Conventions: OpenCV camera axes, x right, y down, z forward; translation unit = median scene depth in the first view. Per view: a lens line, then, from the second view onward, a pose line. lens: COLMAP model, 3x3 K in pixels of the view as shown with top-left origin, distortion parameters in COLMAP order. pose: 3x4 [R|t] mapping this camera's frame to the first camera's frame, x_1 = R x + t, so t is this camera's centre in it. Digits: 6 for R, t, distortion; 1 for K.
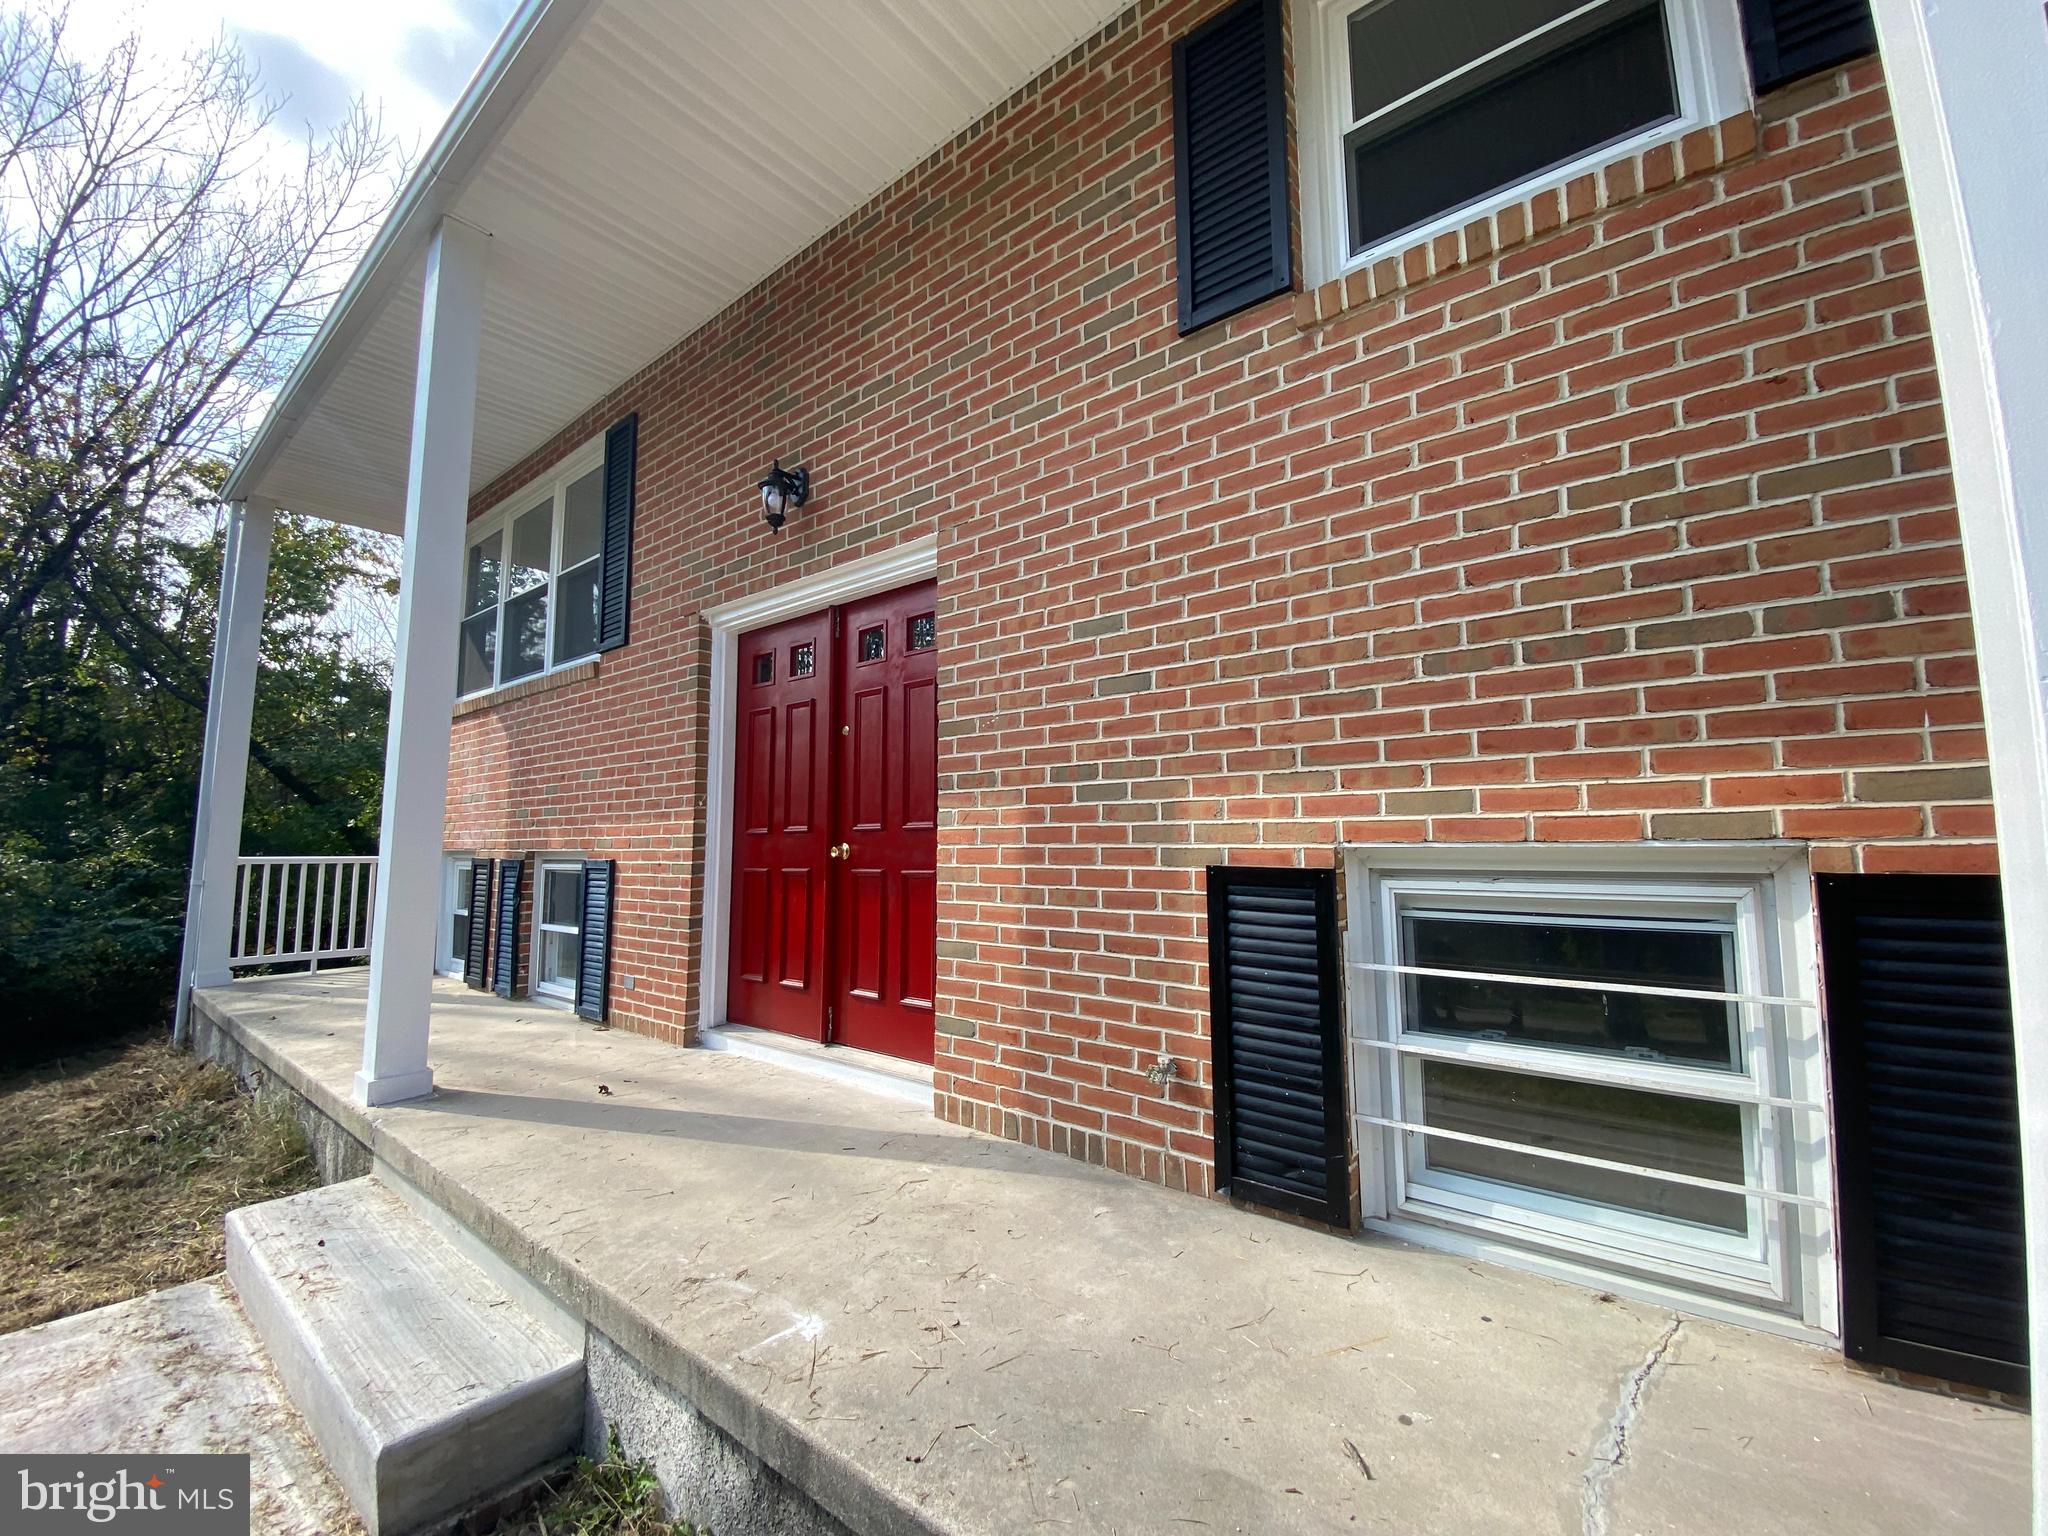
lens RADIAL K [[831.5, 0, 1031.3], [0, 831.5, 761.6], [0, 0, 1]] dist [0.022822, -0.000386]
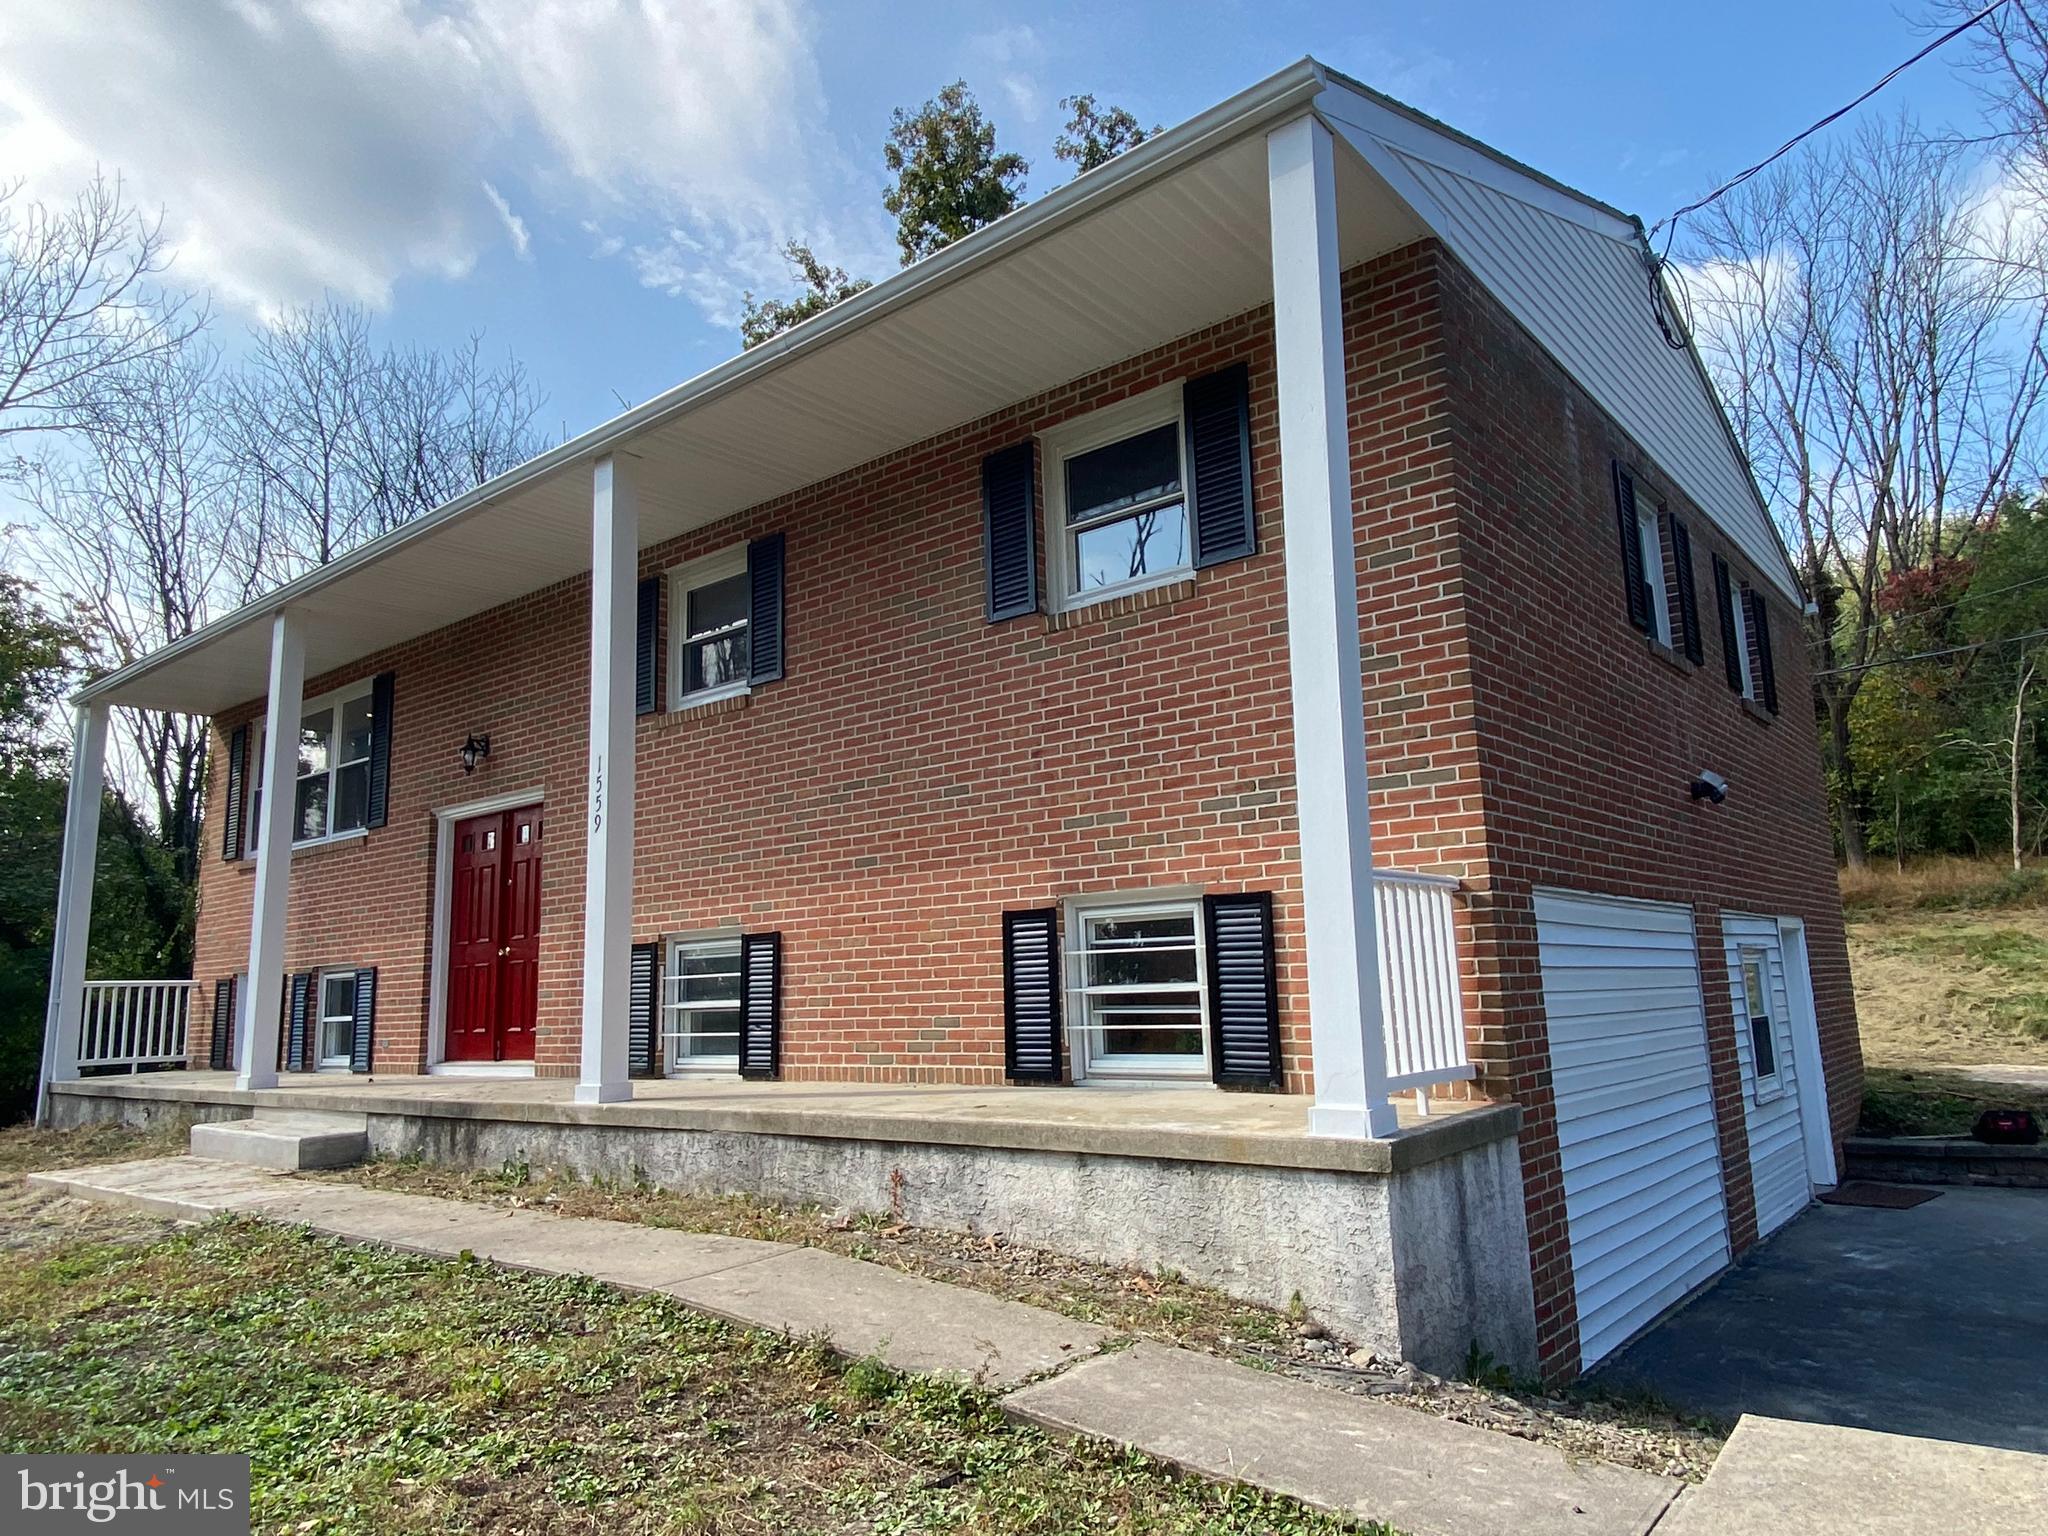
lens RADIAL K [[1331.5, 0, 1019.4], [0, 1331.5, 767.7], [0, 0, 1]] dist [0.038831, 0.004720]
pose [[0.999565, -0.027763, -0.009952, 0.732646], [0.027029, 0.997353, -0.067501, -0.049487], [0.011800, 0.067203, 0.997670, -1.507626]]
